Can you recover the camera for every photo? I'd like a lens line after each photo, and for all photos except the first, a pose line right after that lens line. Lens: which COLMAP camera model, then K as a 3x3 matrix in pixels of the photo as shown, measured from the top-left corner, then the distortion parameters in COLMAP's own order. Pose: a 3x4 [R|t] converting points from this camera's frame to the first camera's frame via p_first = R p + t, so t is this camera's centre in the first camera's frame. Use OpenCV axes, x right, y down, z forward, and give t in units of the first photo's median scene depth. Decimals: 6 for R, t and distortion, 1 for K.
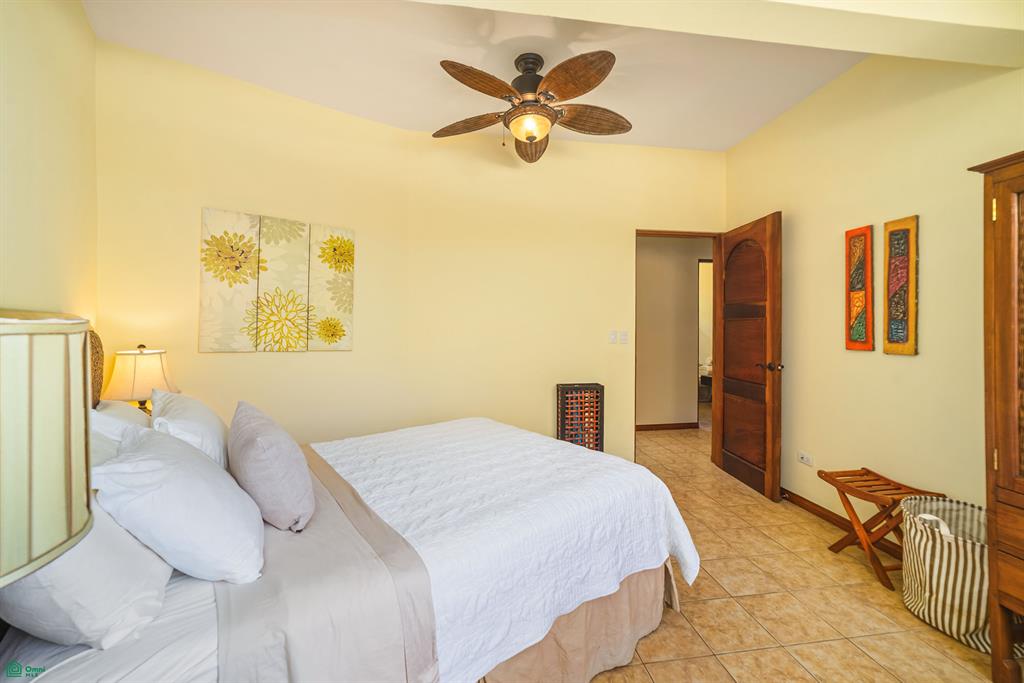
lens RADIAL K [[397.8, 0, 515.8], [0, 397.8, 334.0], [0, 0, 1]] dist [0.001046, 0.000137]
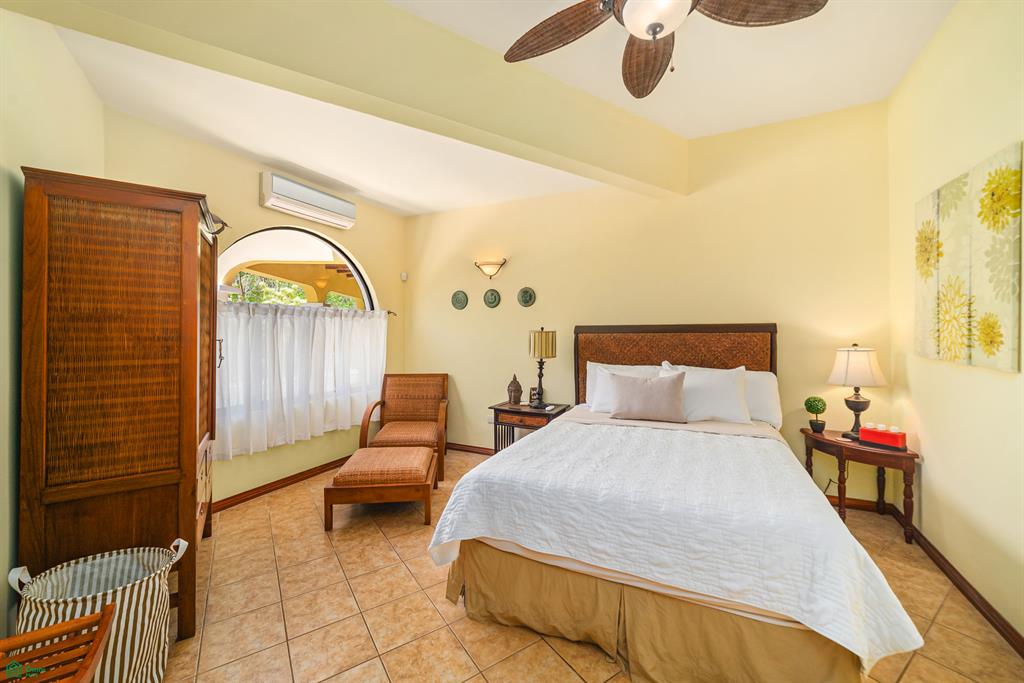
lens RADIAL K [[397.8, 0, 513.9], [0, 397.8, 331.7], [0, 0, 1]] dist [0.001046, 0.000137]
pose [[-0.899746, 0.007062, -0.436358, 0.465510], [-0.000909, 0.999837, 0.018054, -0.025147], [0.436414, 0.016640, -0.899592, 1.338082]]
